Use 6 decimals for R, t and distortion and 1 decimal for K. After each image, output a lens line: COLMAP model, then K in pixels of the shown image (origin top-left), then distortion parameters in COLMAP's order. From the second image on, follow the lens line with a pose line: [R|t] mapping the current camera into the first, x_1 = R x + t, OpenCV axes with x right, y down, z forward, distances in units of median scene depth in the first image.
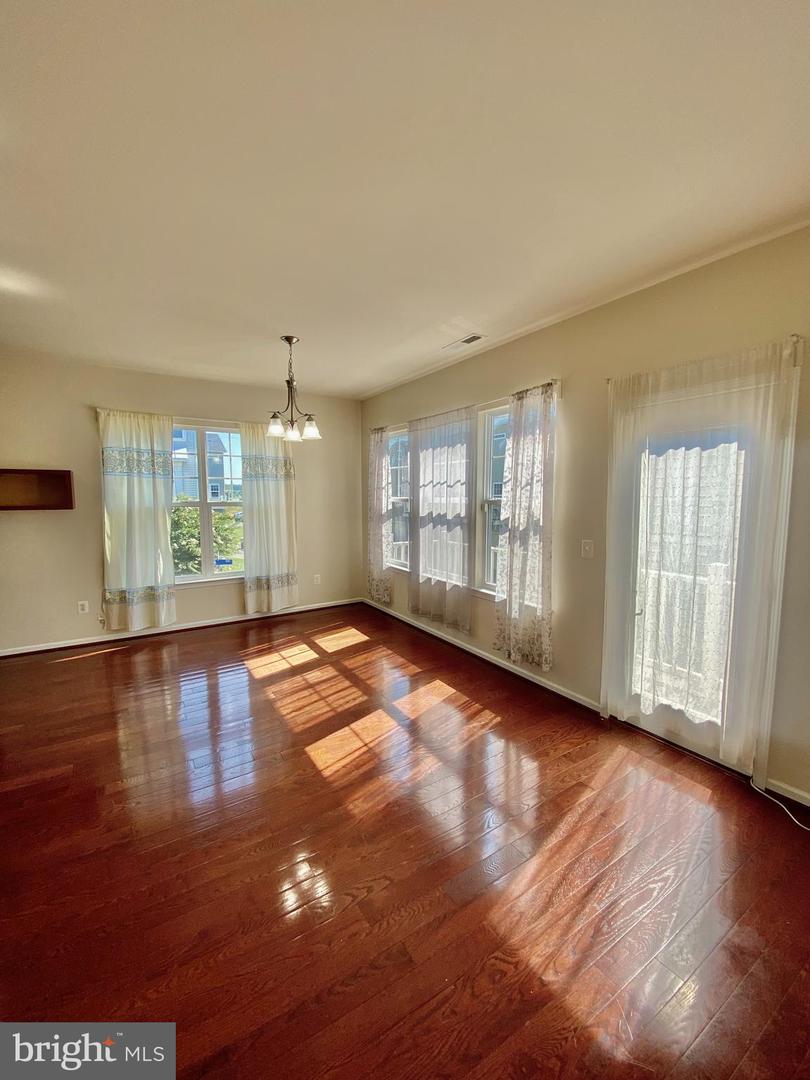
lens RADIAL K [[439.7, 0, 414.1], [0, 439.7, 533.4], [0, 0, 1]] dist [-0.012802, -0.002619]
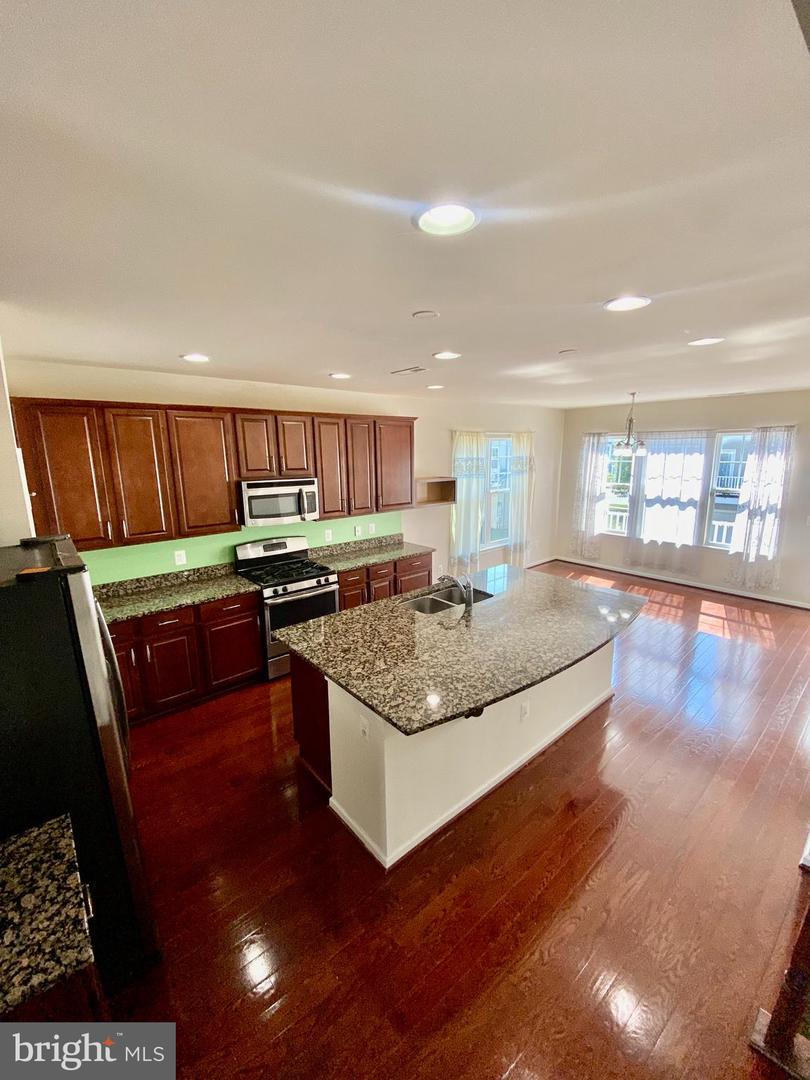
lens RADIAL K [[439.7, 0, 402.3], [0, 439.7, 540.5], [0, 0, 1]] dist [-0.012802, -0.002619]
pose [[0.994119, -0.038854, 0.101079, -1.066221], [0.027597, 0.993495, 0.110480, -0.094786], [-0.104715, -0.107041, 0.988725, -0.420812]]
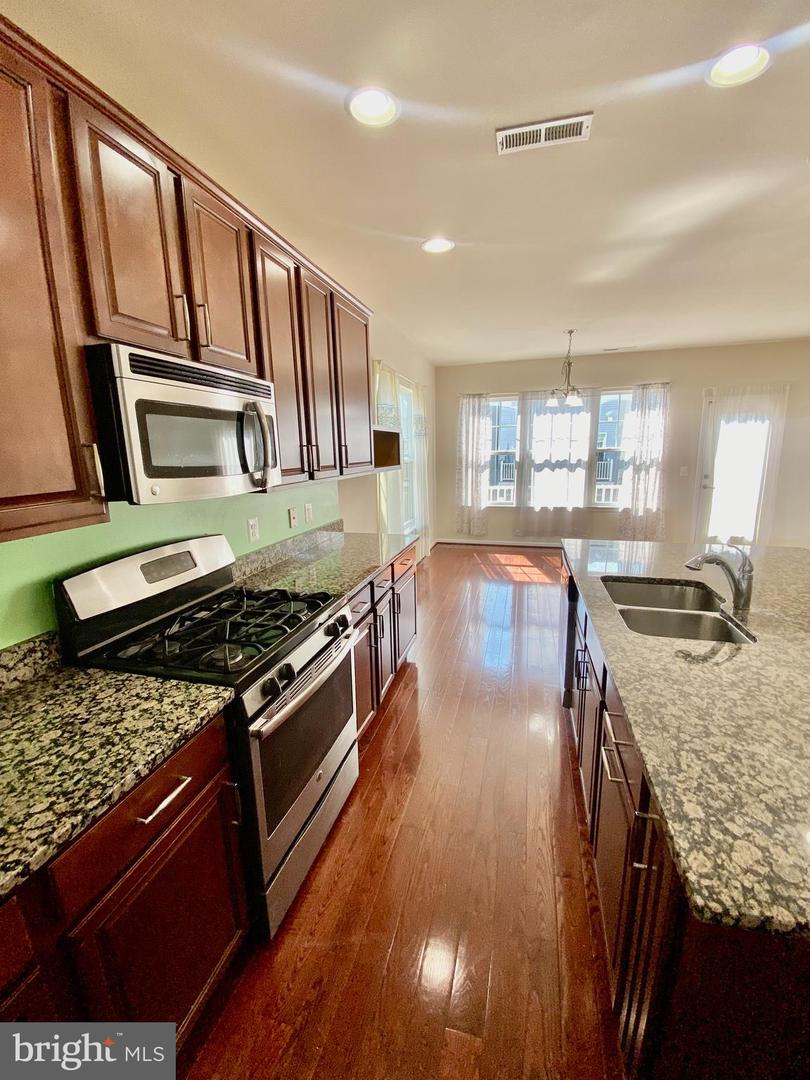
lens RADIAL K [[439.7, 0, 399.8], [0, 439.7, 534.7], [0, 0, 1]] dist [-0.012802, -0.002619]
pose [[0.767454, -0.146910, 0.624045, -1.350574], [0.088883, 0.988372, 0.123370, -0.029376], [-0.634913, -0.039214, 0.771588, 0.221666]]
